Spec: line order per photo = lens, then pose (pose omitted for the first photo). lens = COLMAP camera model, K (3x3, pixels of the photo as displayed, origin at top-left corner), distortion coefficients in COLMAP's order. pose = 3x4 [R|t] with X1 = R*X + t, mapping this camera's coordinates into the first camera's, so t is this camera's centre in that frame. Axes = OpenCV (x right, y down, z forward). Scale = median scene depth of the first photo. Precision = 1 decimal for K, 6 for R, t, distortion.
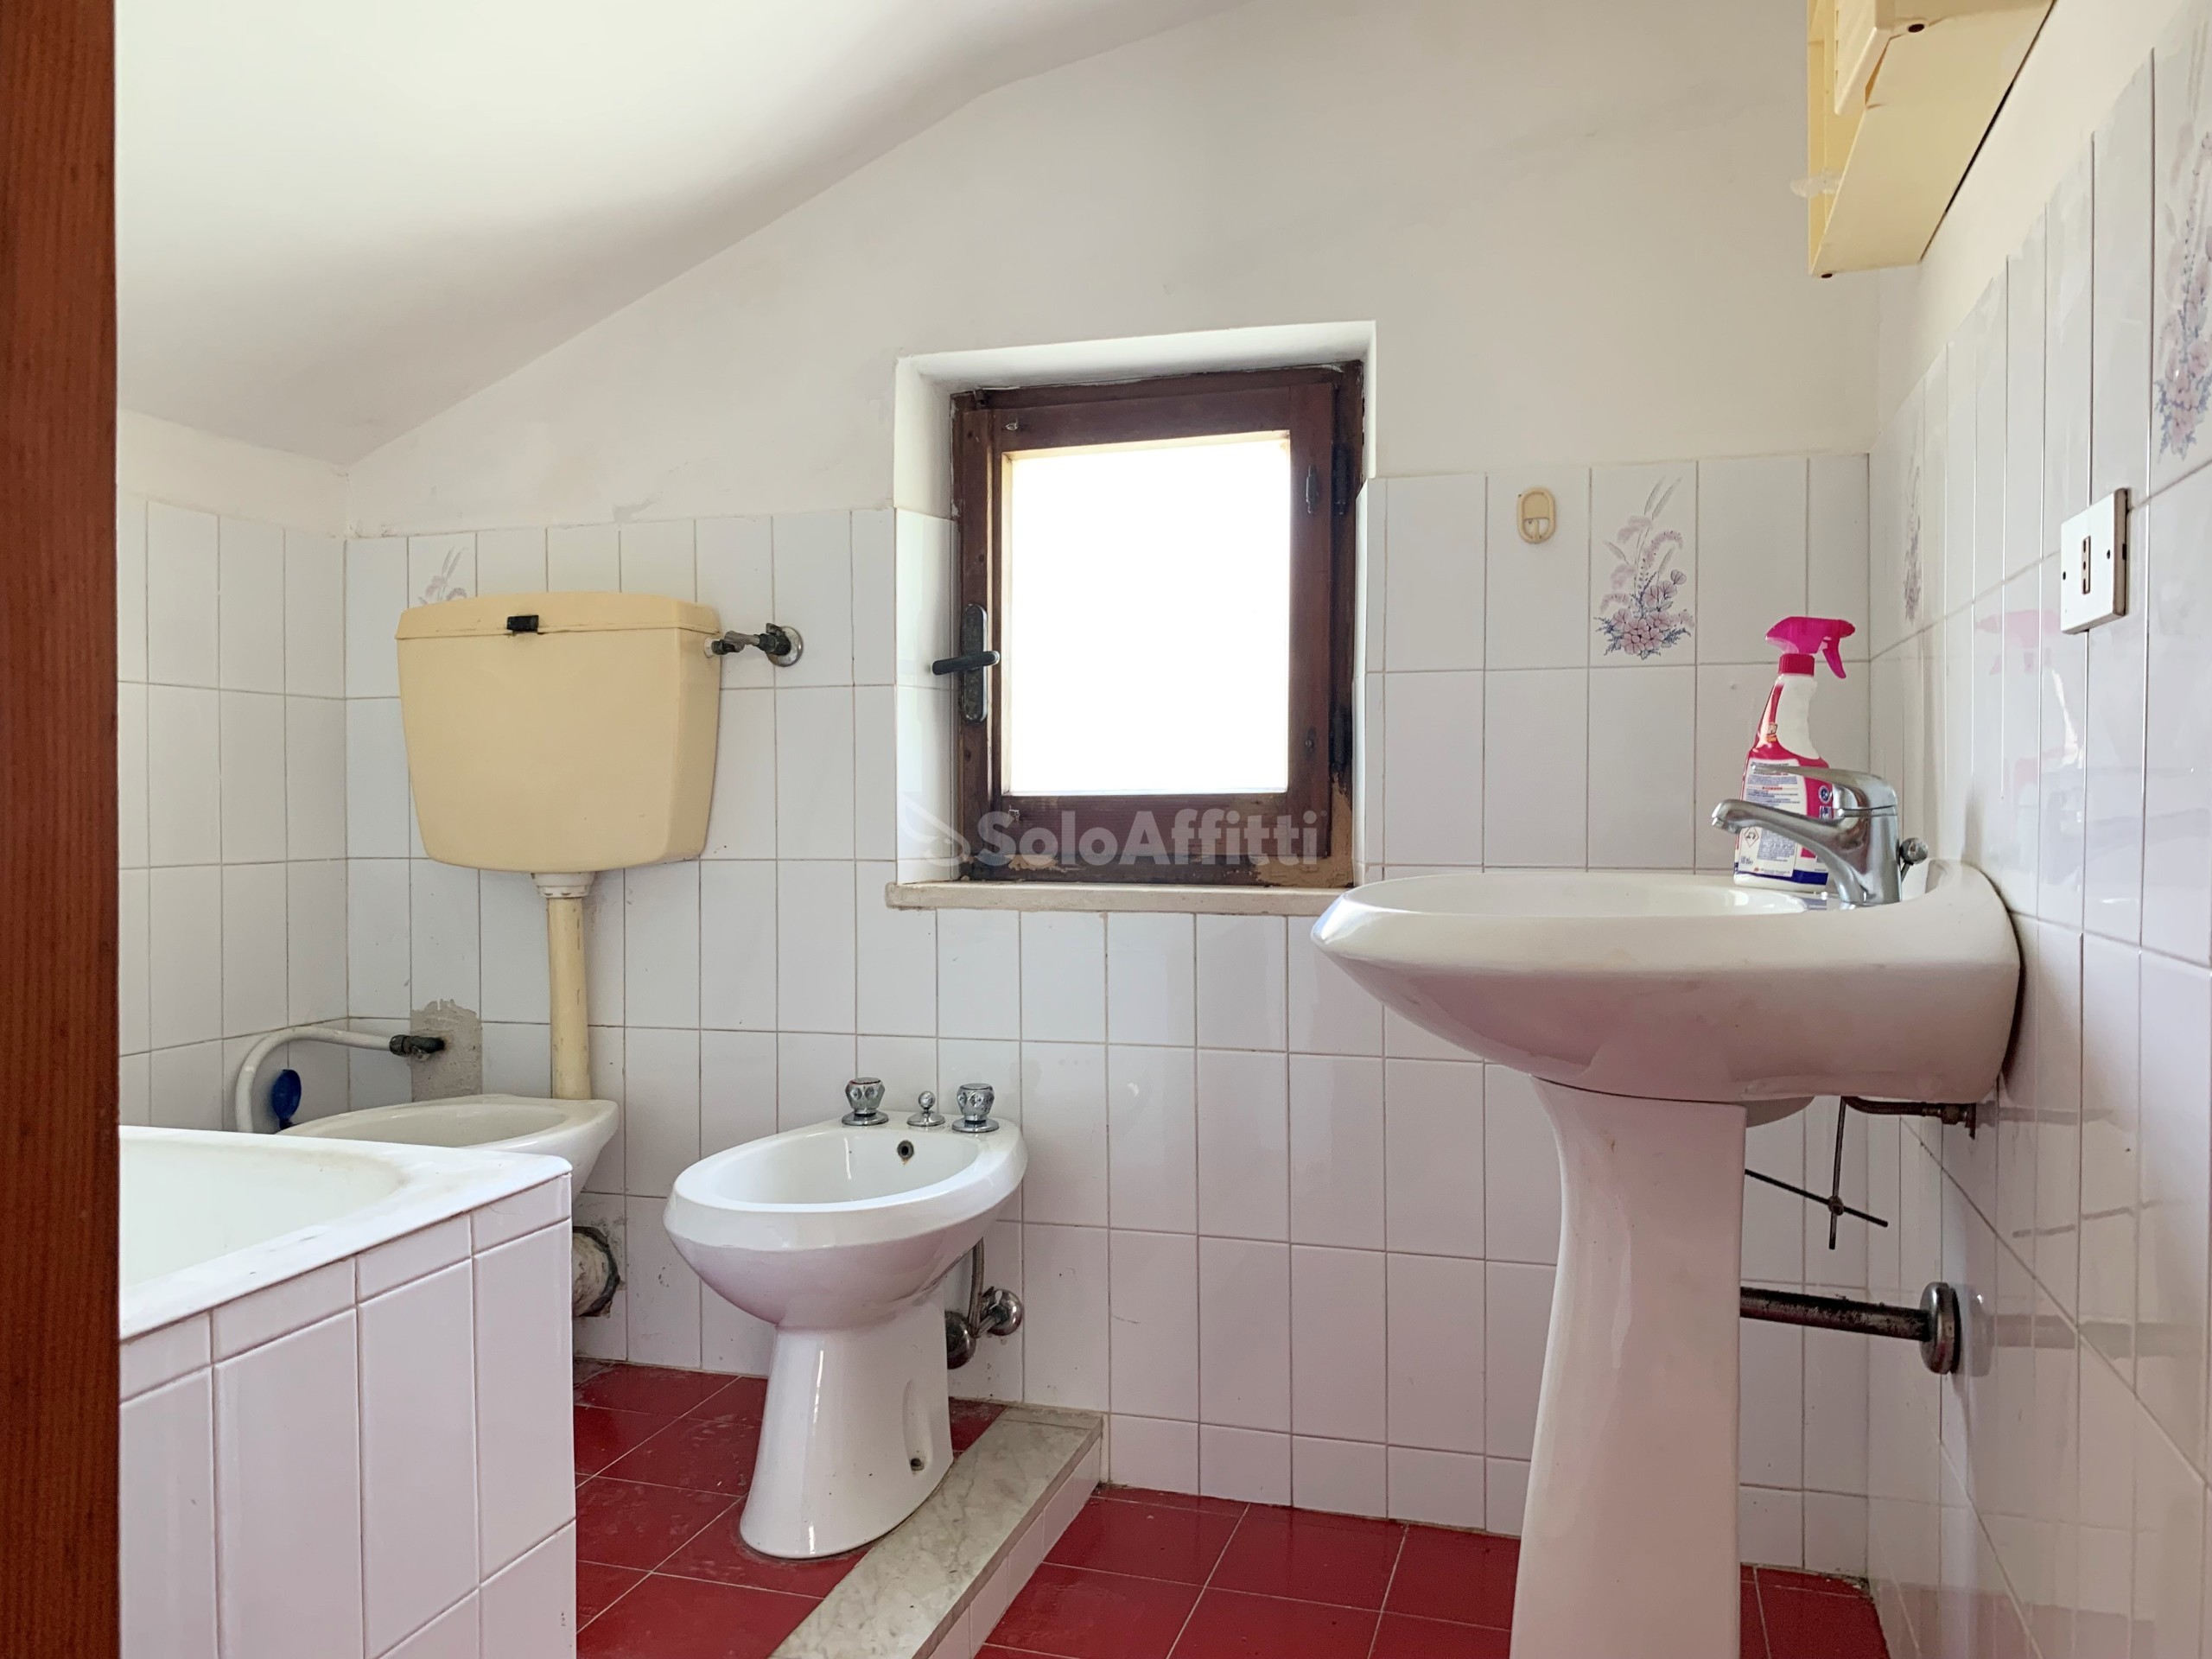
lens RADIAL K [[1704.2, 0, 1092.1], [0, 1704.2, 810.5], [0, 0, 1]] dist [0.072738, -0.119962]
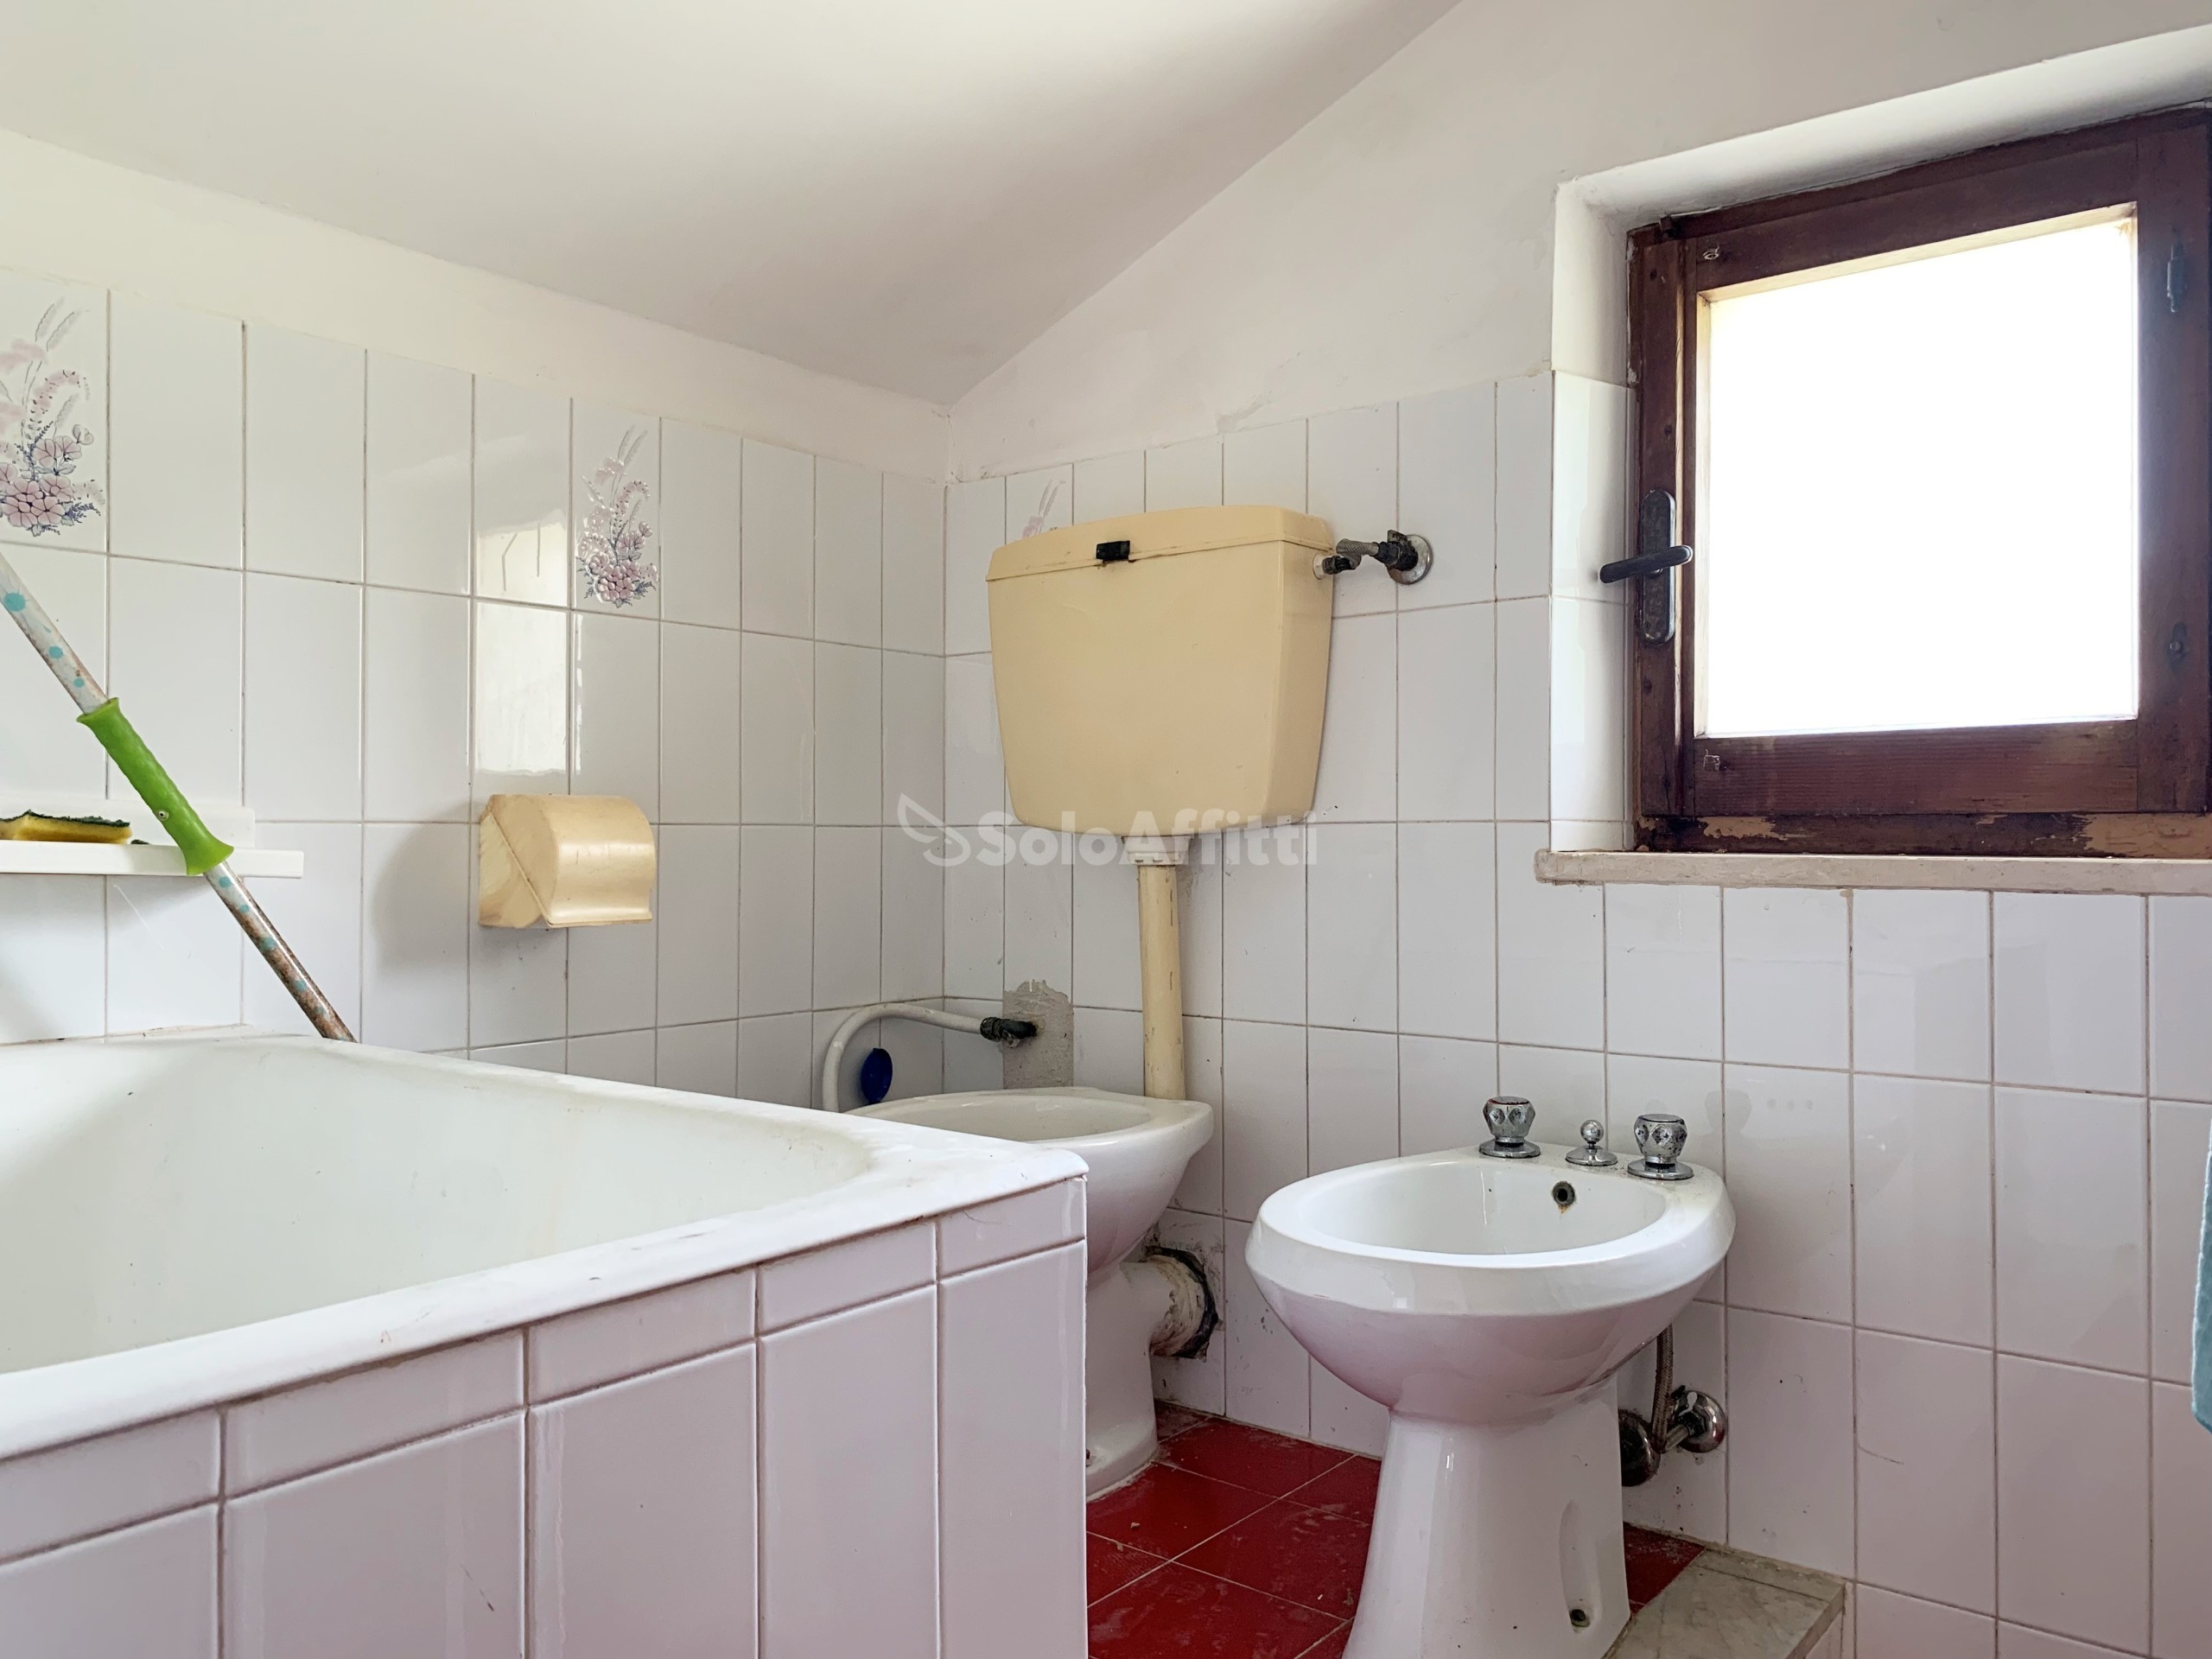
lens RADIAL K [[1704.2, 0, 1092.1], [0, 1704.2, 810.5], [0, 0, 1]] dist [0.072738, -0.119962]
pose [[0.927579, -0.000281, -0.373626, -0.016395], [-0.007408, 0.999789, -0.019143, 0.040432], [0.373553, 0.020525, 0.927382, 0.191932]]
